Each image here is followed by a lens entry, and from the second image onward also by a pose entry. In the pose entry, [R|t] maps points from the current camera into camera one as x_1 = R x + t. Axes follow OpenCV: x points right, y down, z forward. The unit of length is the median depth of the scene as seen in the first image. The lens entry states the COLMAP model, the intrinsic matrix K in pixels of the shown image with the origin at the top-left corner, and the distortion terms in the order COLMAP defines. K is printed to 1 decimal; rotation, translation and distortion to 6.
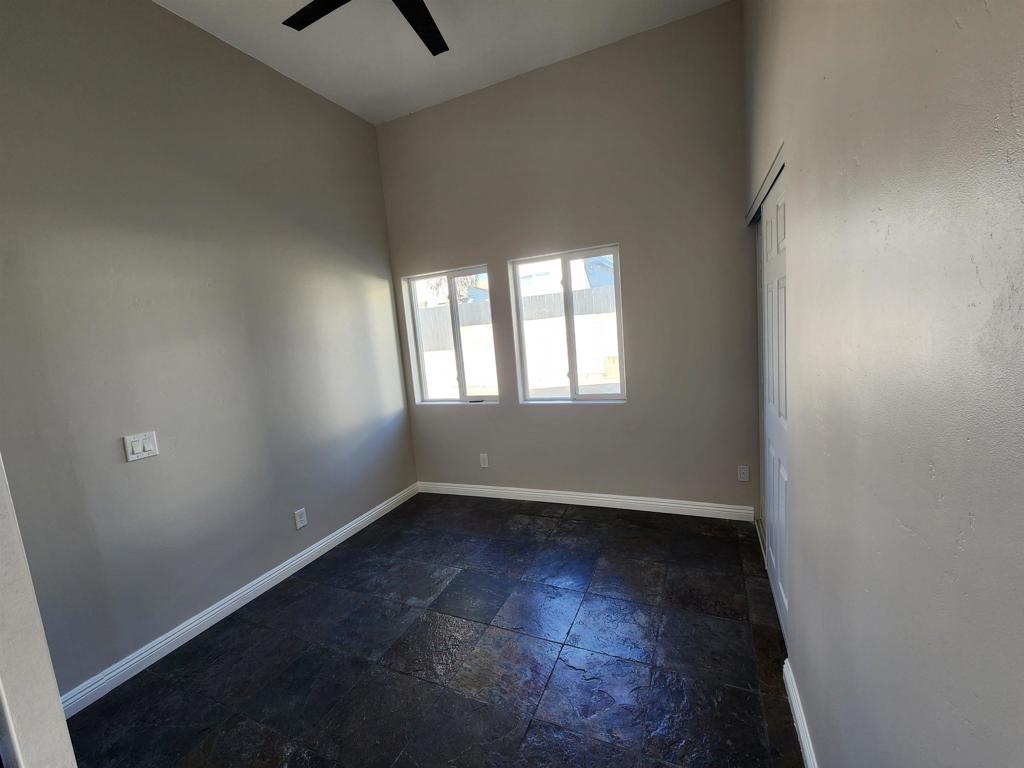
lens RADIAL K [[416.9, 0, 509.7], [0, 416.9, 380.7], [0, 0, 1]] dist [0.001758, -0.000668]
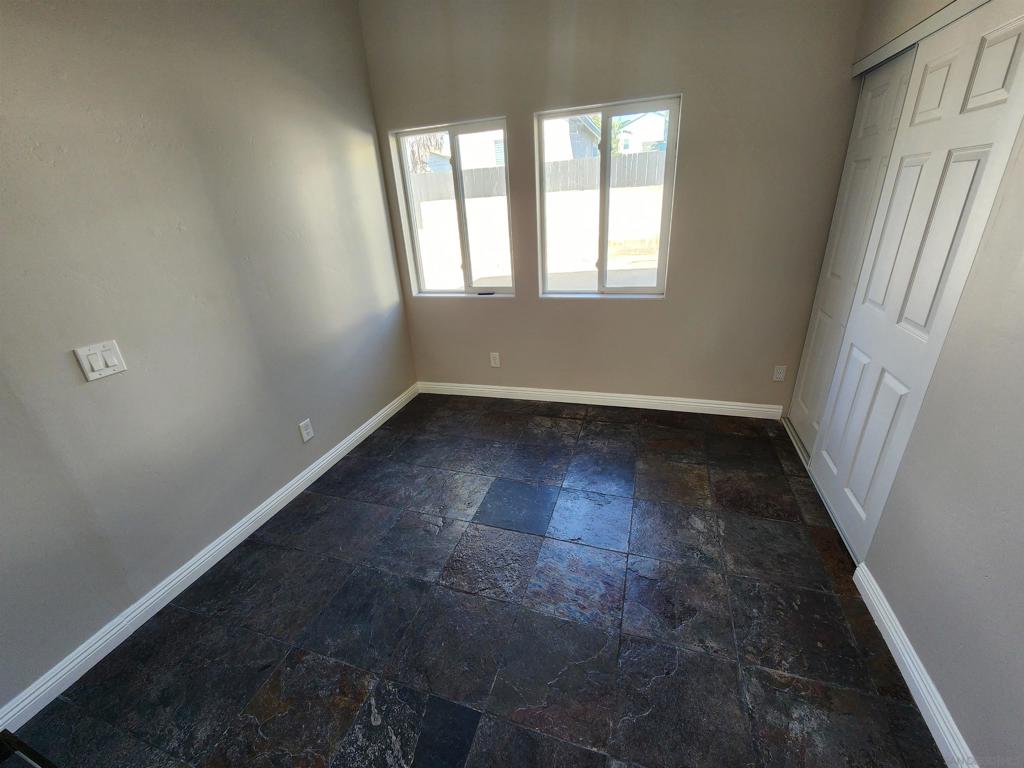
lens RADIAL K [[416.9, 0, 509.7], [0, 416.9, 380.7], [0, 0, 1]] dist [0.001758, -0.000668]
pose [[0.994035, -0.017087, 0.107712, -0.185575], [-0.012449, 0.963417, 0.267718, -0.014348], [-0.108346, -0.267462, 0.957458, 0.151808]]
